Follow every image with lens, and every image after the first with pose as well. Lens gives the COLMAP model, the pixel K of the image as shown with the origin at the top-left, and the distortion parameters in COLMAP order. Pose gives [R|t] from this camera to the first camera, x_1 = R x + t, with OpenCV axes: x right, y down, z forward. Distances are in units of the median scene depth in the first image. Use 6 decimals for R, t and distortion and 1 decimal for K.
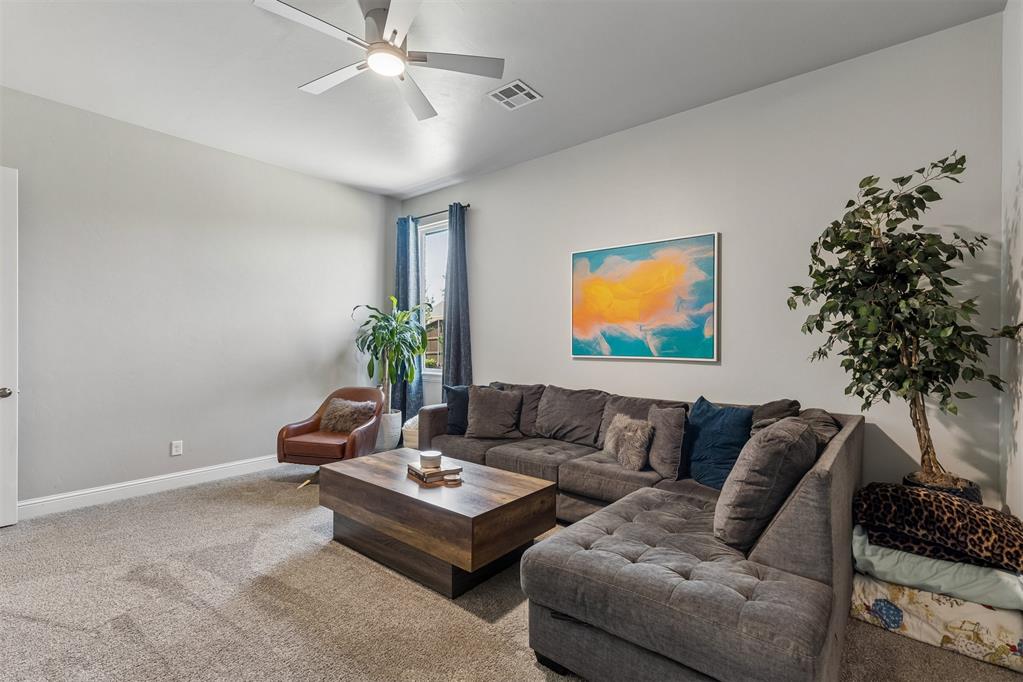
lens RADIAL K [[462.0, 0, 511.8], [0, 462.0, 341.6], [0, 0, 1]] dist [-0.001427, -0.000832]
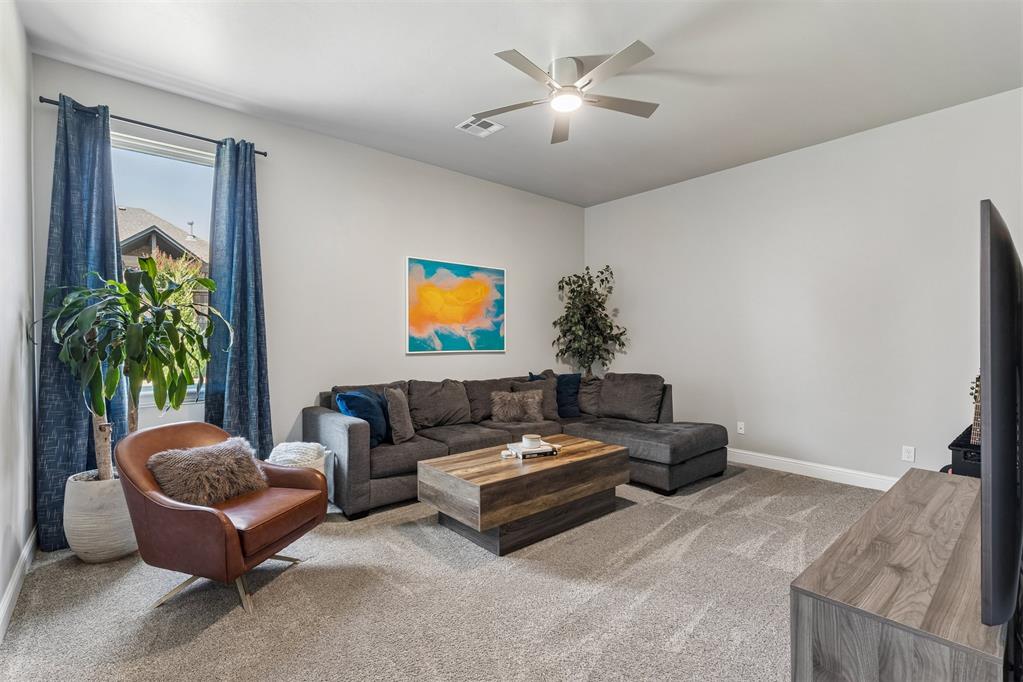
lens RADIAL K [[462.0, 0, 508.9], [0, 462.0, 342.2], [0, 0, 1]] dist [-0.001427, -0.000832]
pose [[0.165949, -0.006015, 0.986116, -0.984178], [0.001880, 0.999982, 0.005784, 0.001915], [-0.986133, 0.000894, 0.165957, 0.646469]]
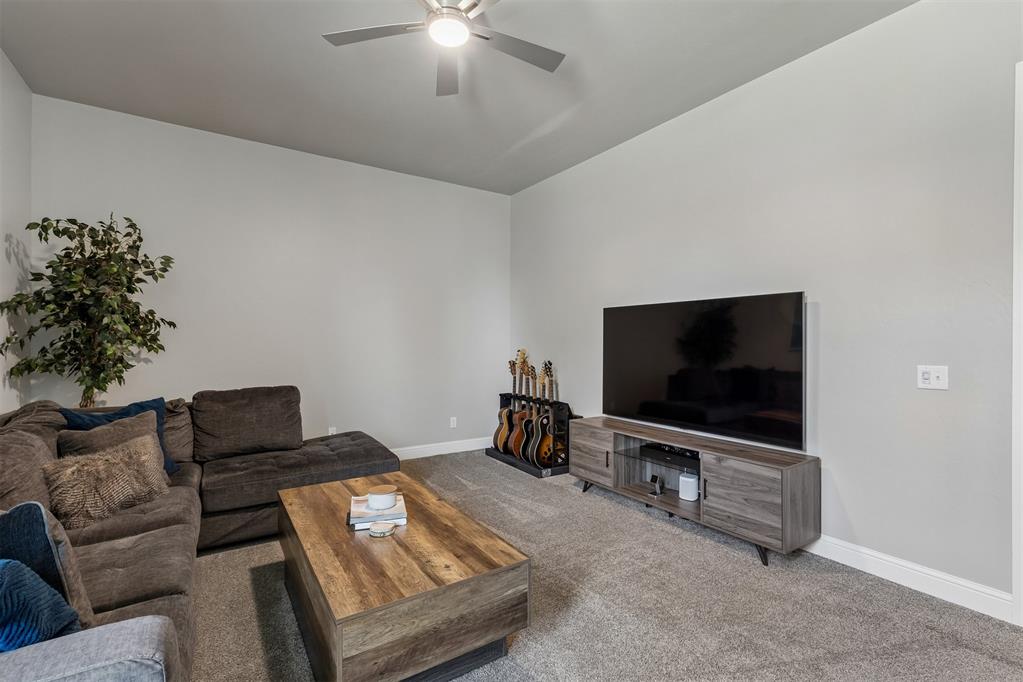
lens RADIAL K [[462.0, 0, 508.7], [0, 462.0, 338.1], [0, 0, 1]] dist [-0.001427, -0.000832]
pose [[-0.952334, 0.003214, 0.305040, -0.449467], [0.002872, 0.999995, -0.001570, -0.000484], [-0.305043, -0.000619, -0.952338, 1.236805]]
